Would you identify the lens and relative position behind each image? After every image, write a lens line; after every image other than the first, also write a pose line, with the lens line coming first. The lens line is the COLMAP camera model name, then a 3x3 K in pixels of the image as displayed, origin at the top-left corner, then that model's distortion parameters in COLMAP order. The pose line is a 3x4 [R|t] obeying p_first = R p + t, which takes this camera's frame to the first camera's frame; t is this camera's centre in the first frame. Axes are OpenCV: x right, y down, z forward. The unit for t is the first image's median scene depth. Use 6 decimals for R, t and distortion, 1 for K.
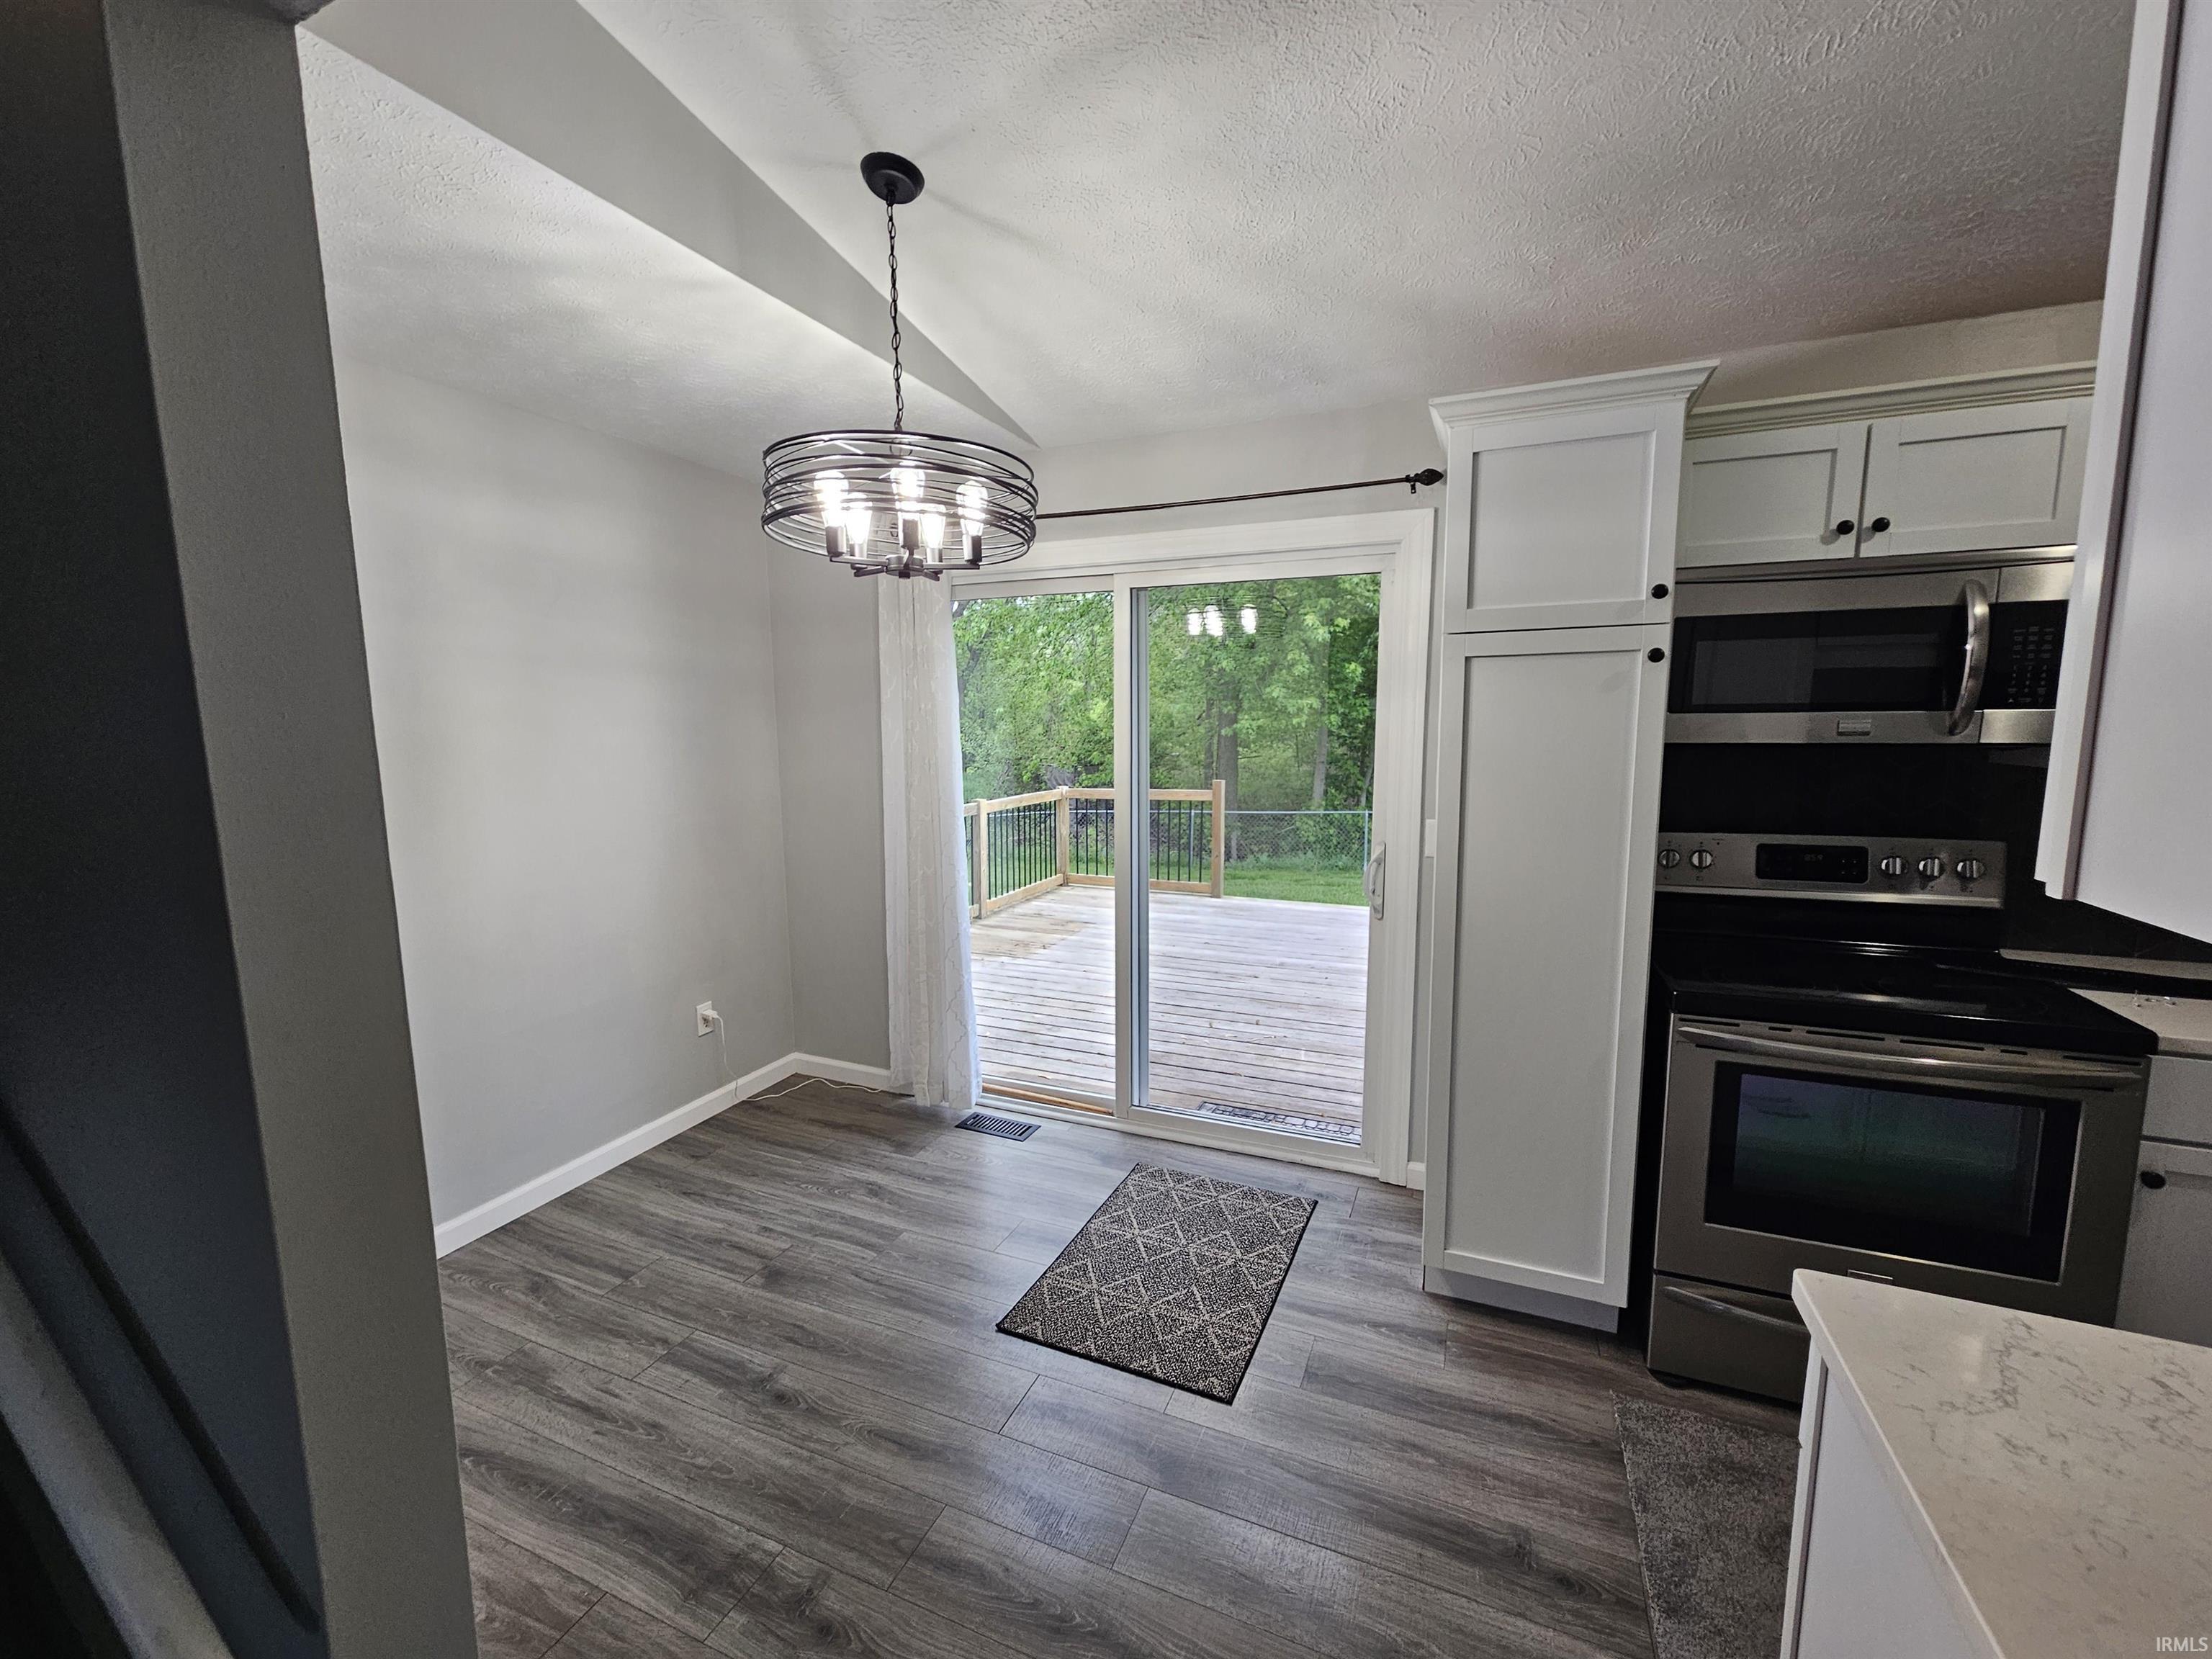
lens RADIAL K [[903.2, 0, 1103.3], [0, 903.2, 832.9], [0, 0, 1]] dist [-0.000551, 0.000400]
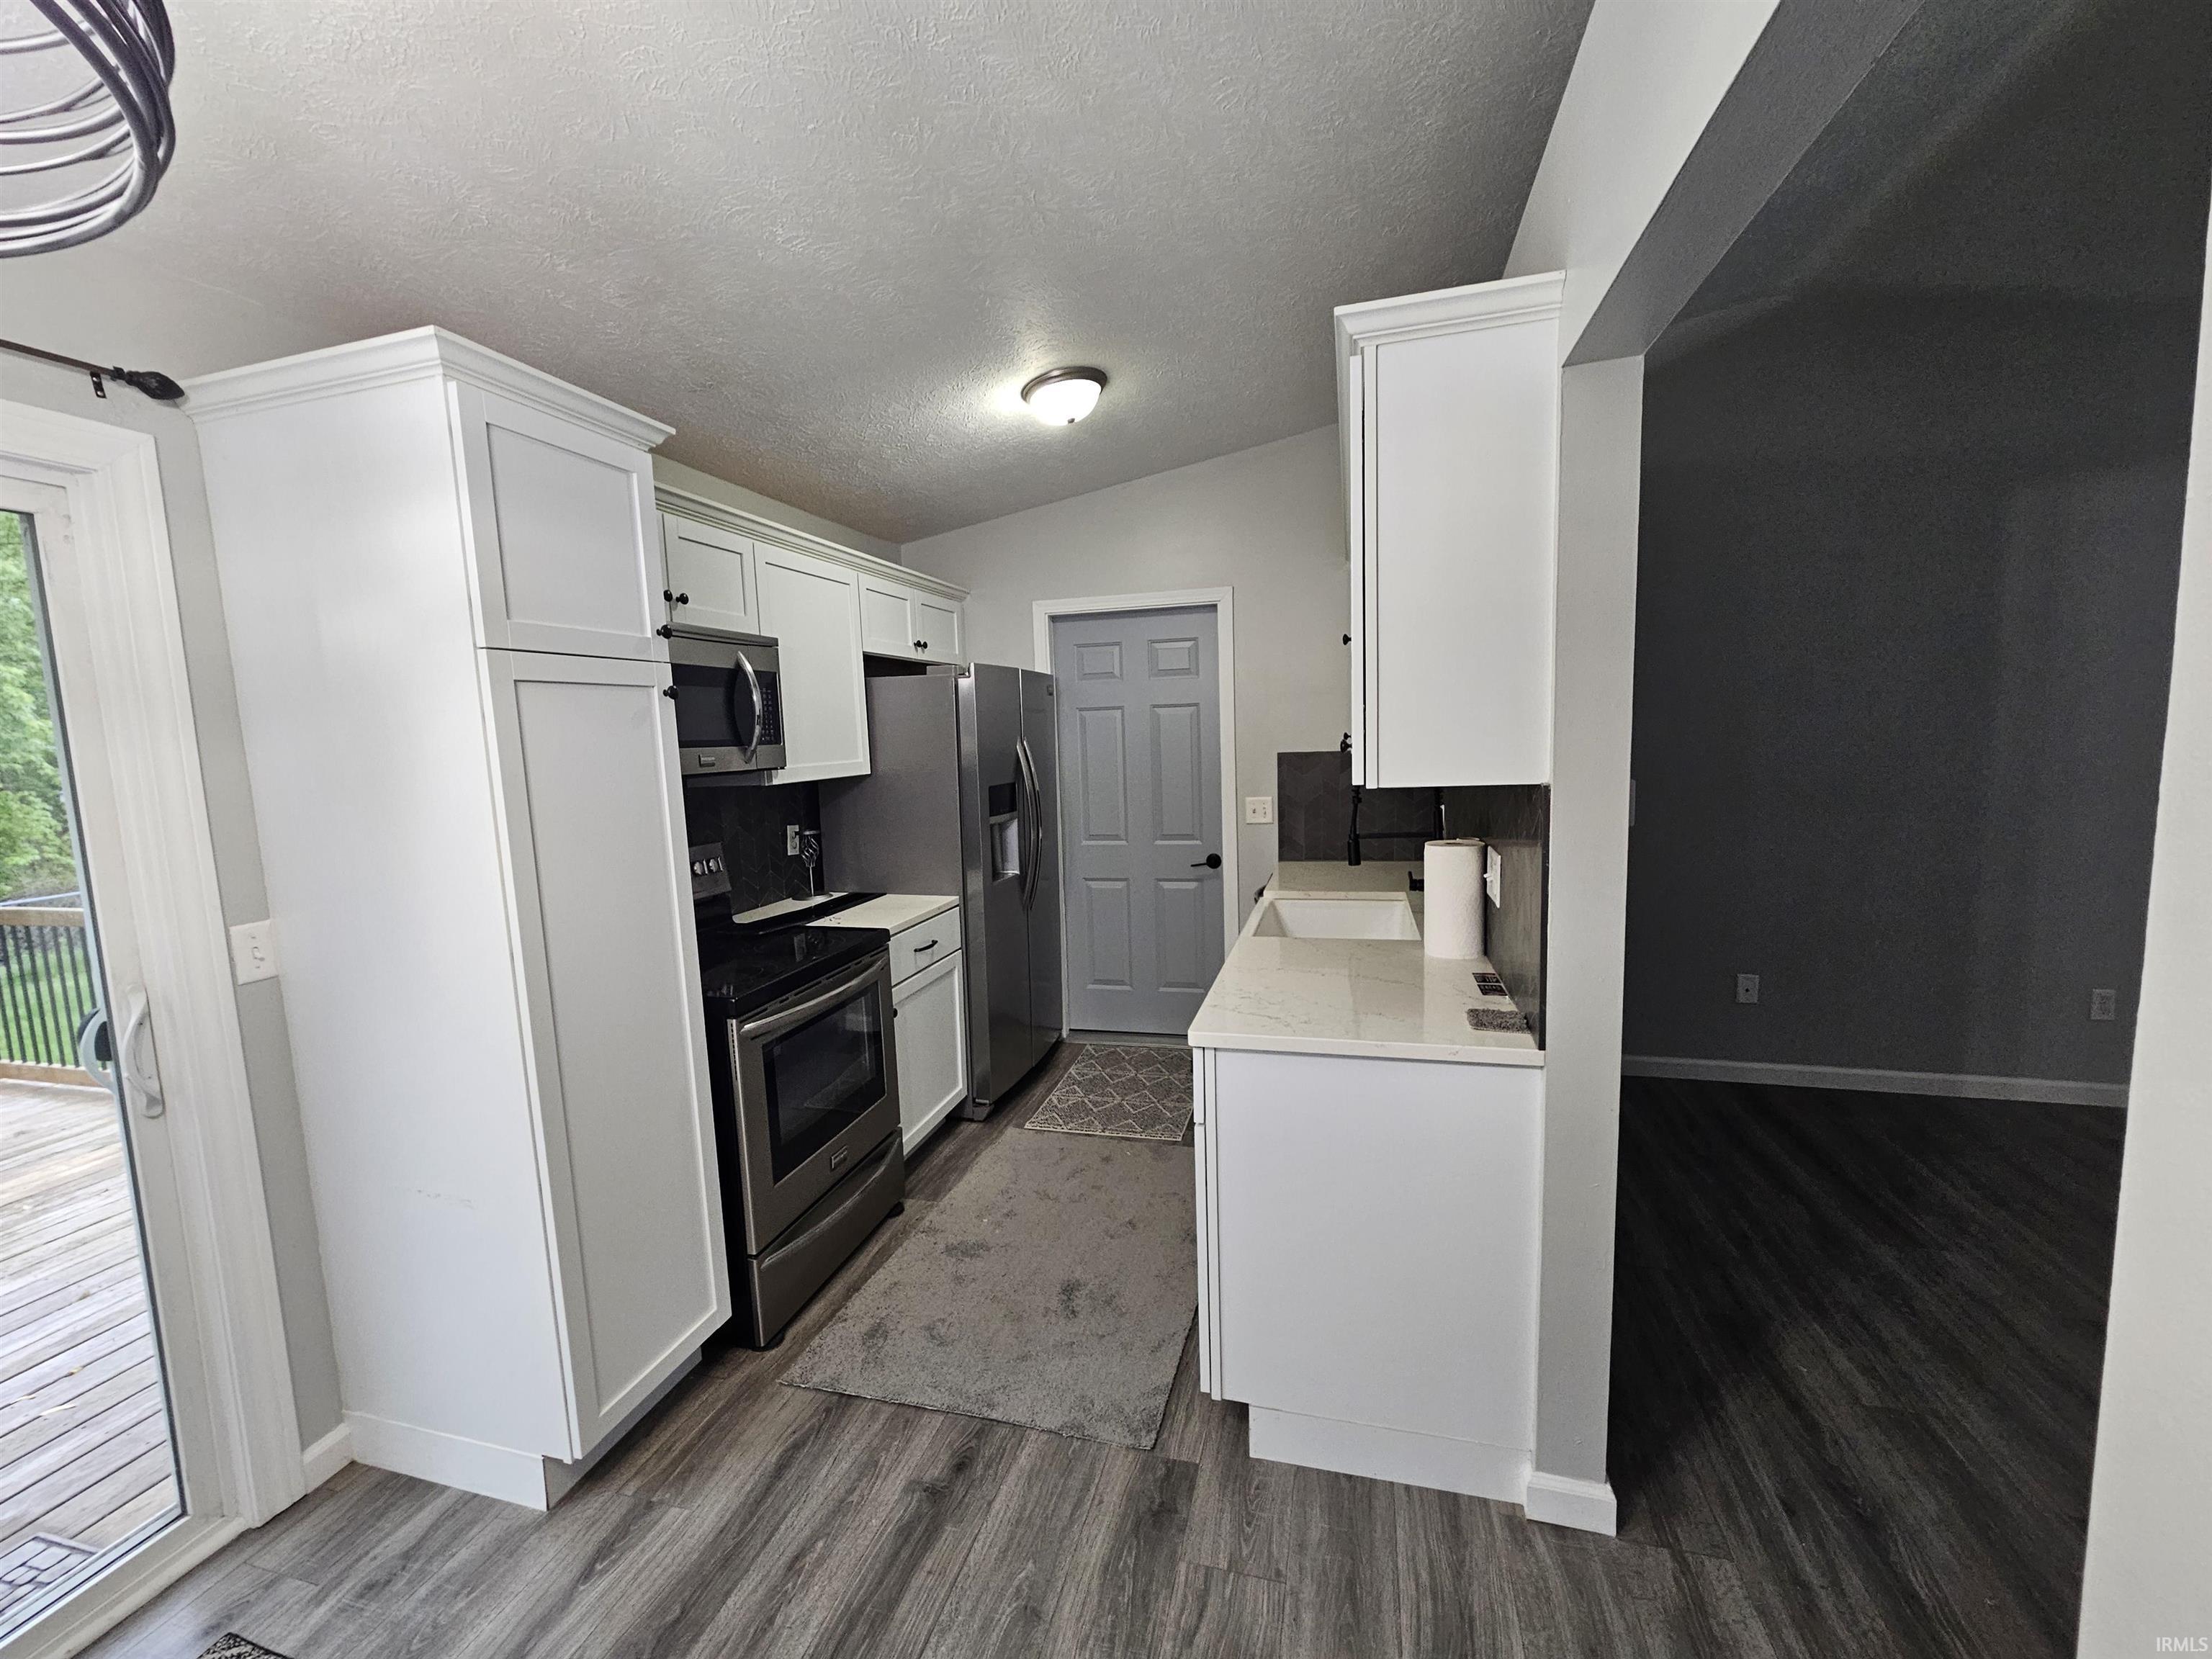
lens RADIAL K [[903.2, 0, 1101.0], [0, 903.2, 830.8], [0, 0, 1]] dist [-0.000551, 0.000400]
pose [[-0.130306, -0.093291, 0.987075, -0.495236], [0.164820, 0.979673, 0.114349, -0.076988], [-0.977678, 0.177590, -0.112281, 0.657315]]
